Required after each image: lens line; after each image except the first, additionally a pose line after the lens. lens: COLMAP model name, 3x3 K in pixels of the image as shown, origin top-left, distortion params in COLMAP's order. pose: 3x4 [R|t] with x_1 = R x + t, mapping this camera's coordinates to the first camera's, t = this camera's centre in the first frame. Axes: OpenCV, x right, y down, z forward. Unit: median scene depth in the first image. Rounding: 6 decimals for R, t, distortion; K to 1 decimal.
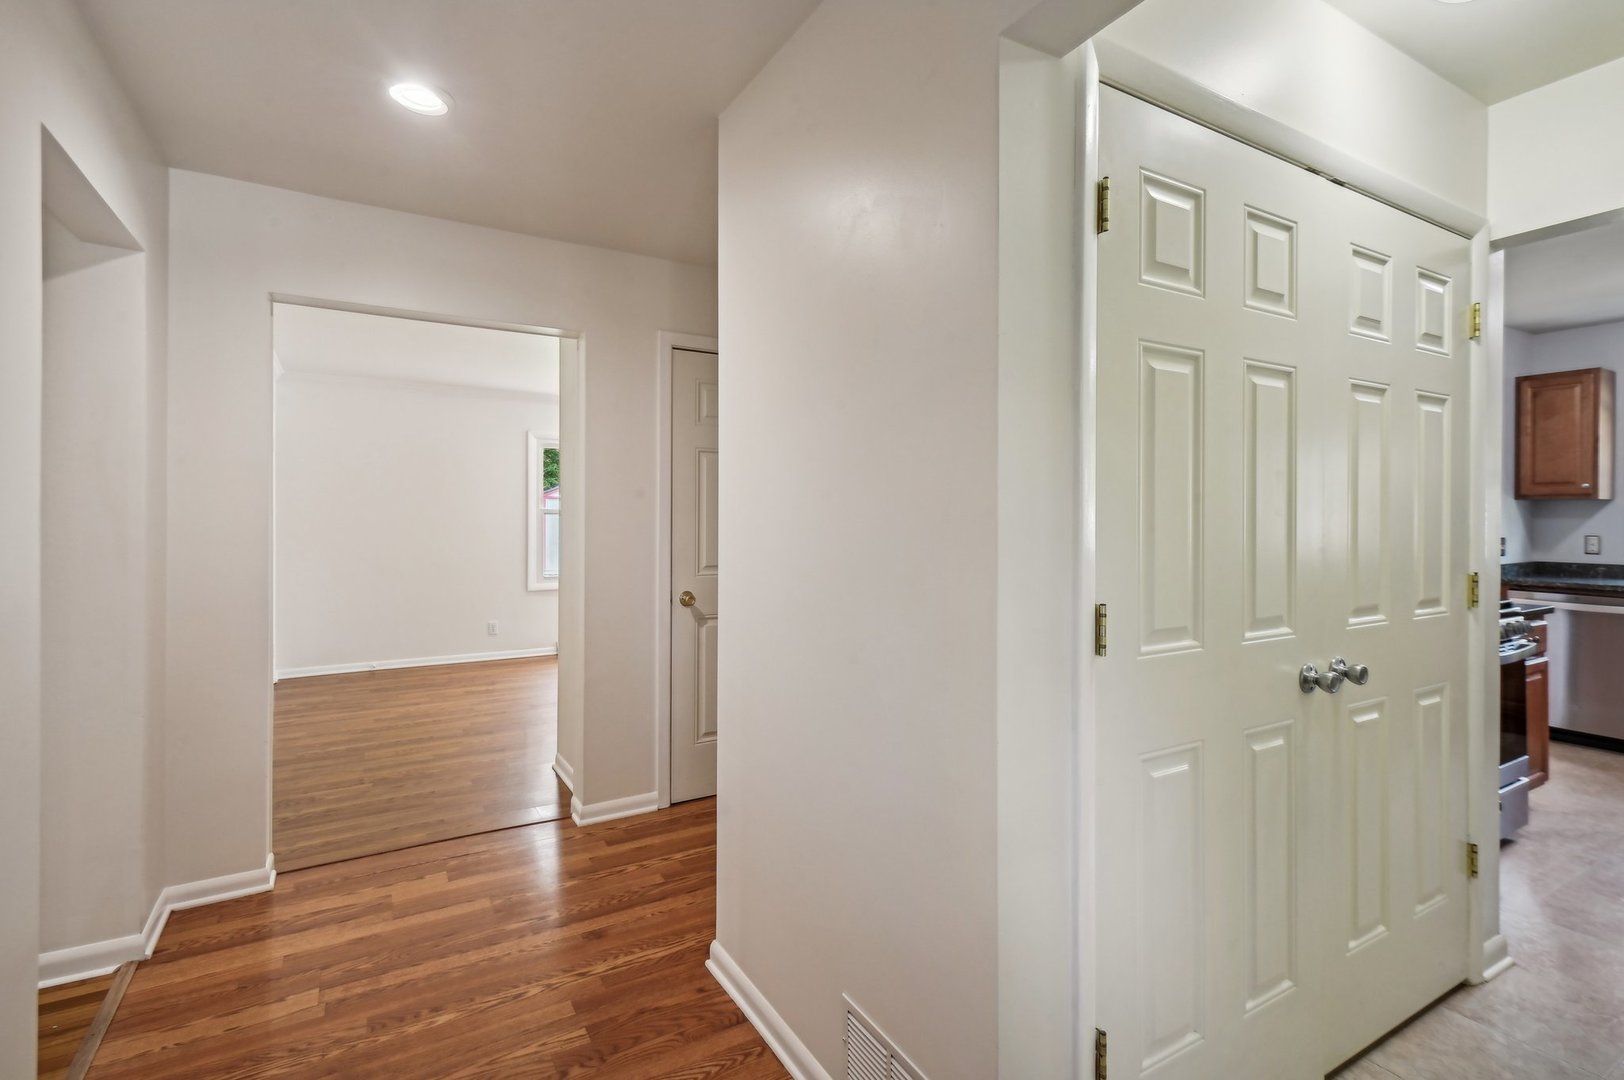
lens RADIAL K [[766.2, 0, 806.4], [0, 766.2, 528.0], [0, 0, 1]] dist [-0.001103, -0.004721]
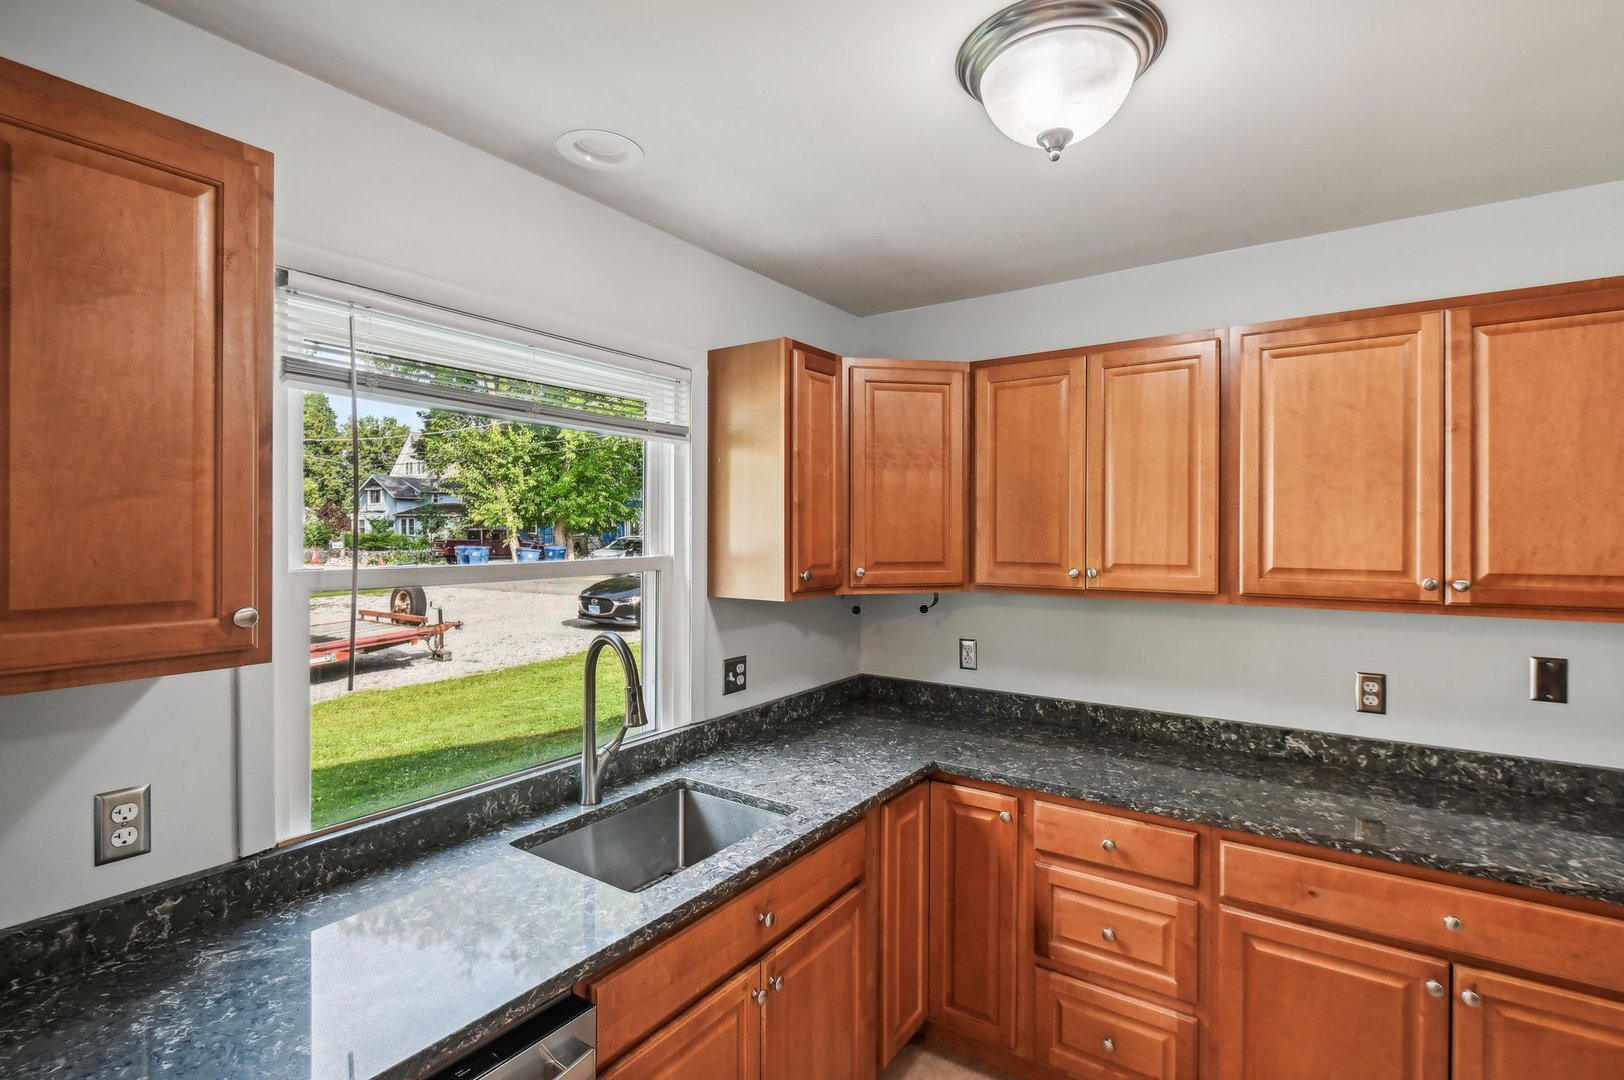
lens RADIAL K [[766.2, 0, 820.9], [0, 766.2, 533.3], [0, 0, 1]] dist [-0.001103, -0.004721]
pose [[-0.445518, -0.003404, 0.895267, 0.694842], [0.012254, 0.999876, 0.009900, -0.078902], [-0.895189, 0.015381, -0.445421, 0.907015]]
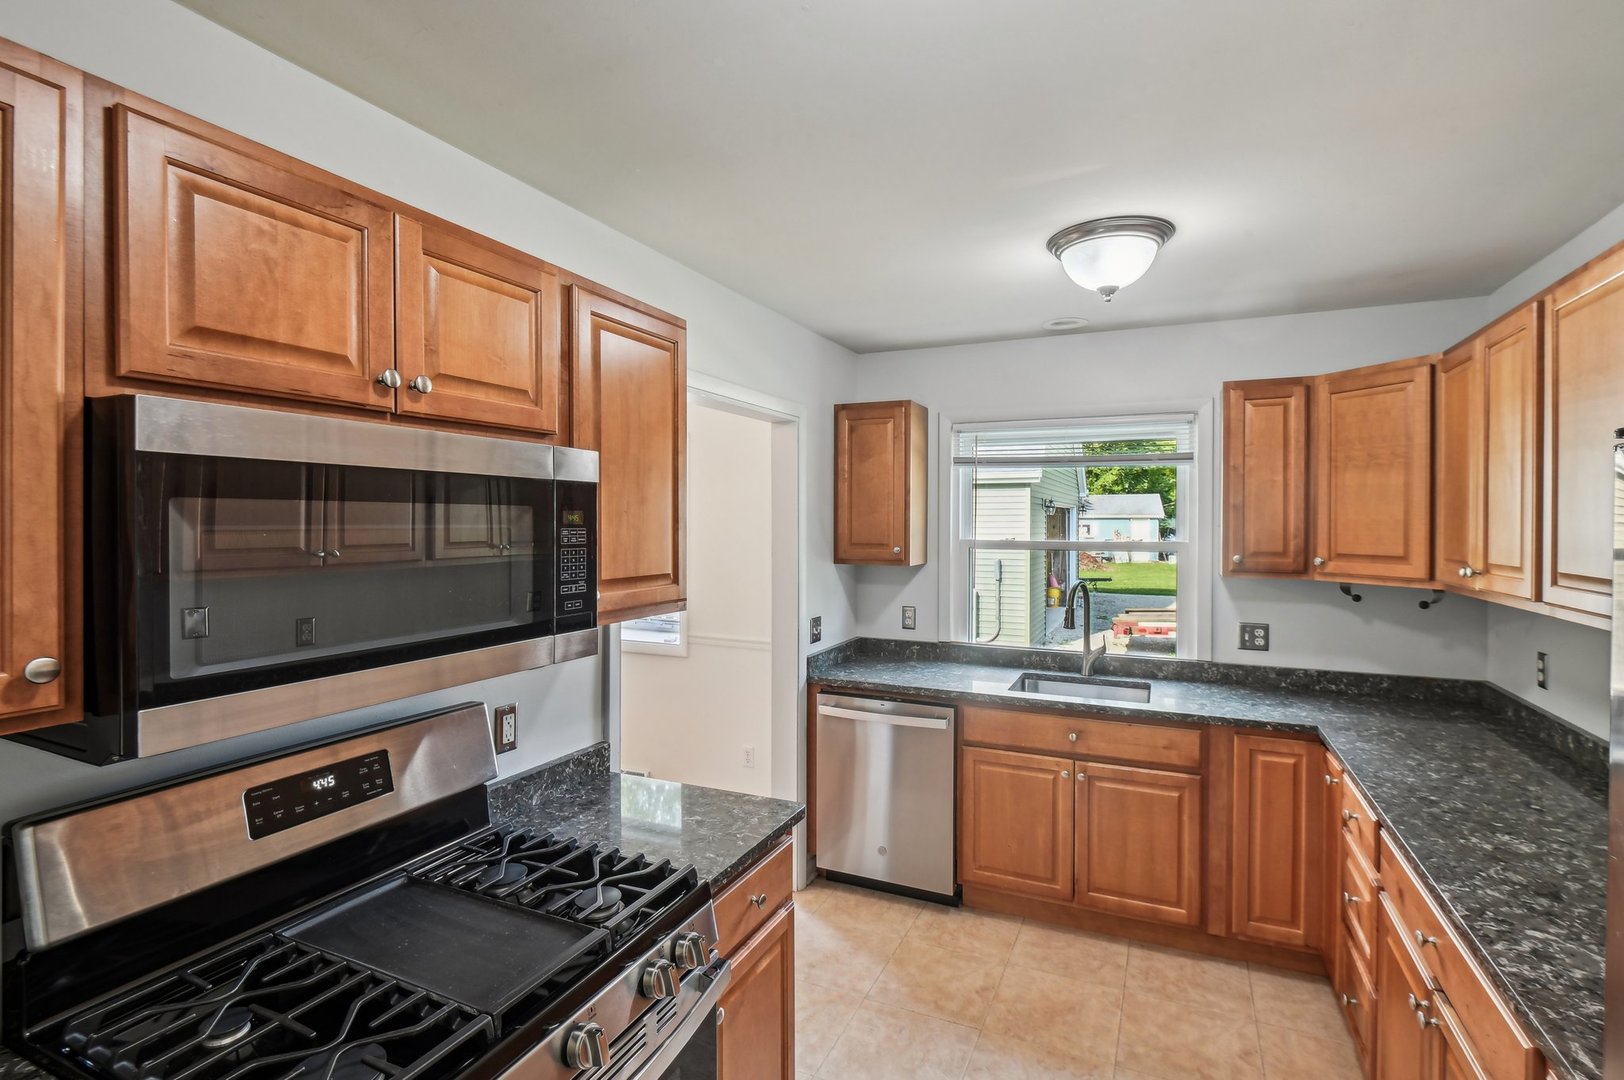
lens RADIAL K [[766.2, 0, 830.8], [0, 766.2, 527.6], [0, 0, 1]] dist [-0.001103, -0.004721]
pose [[0.803009, 0.001827, 0.595964, 0.477691], [0.001424, 0.999987, -0.004984, -0.071241], [-0.595965, 0.004850, 0.802996, 0.390268]]
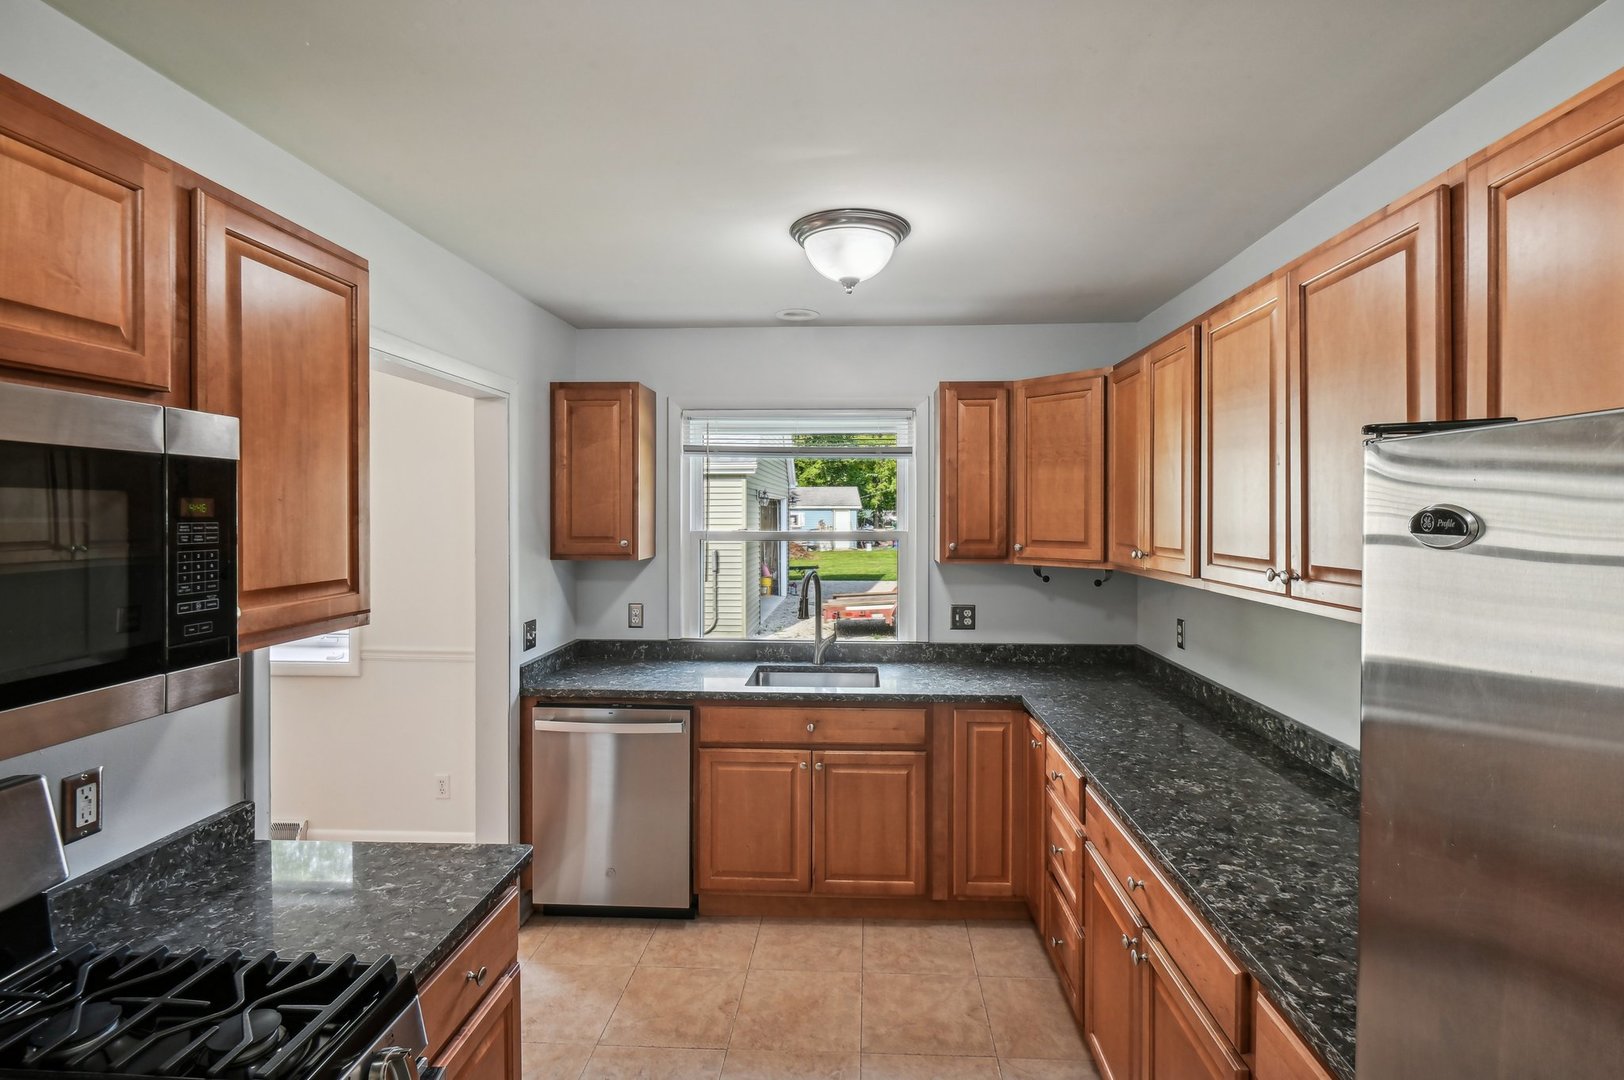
lens RADIAL K [[766.2, 0, 831.8], [0, 766.2, 515.5], [0, 0, 1]] dist [-0.001103, -0.004721]
pose [[0.527804, 0.001571, 0.849365, 0.487751], [0.008623, 0.999937, -0.007208, -0.071389], [-0.849322, 0.011128, 0.527757, 0.429372]]
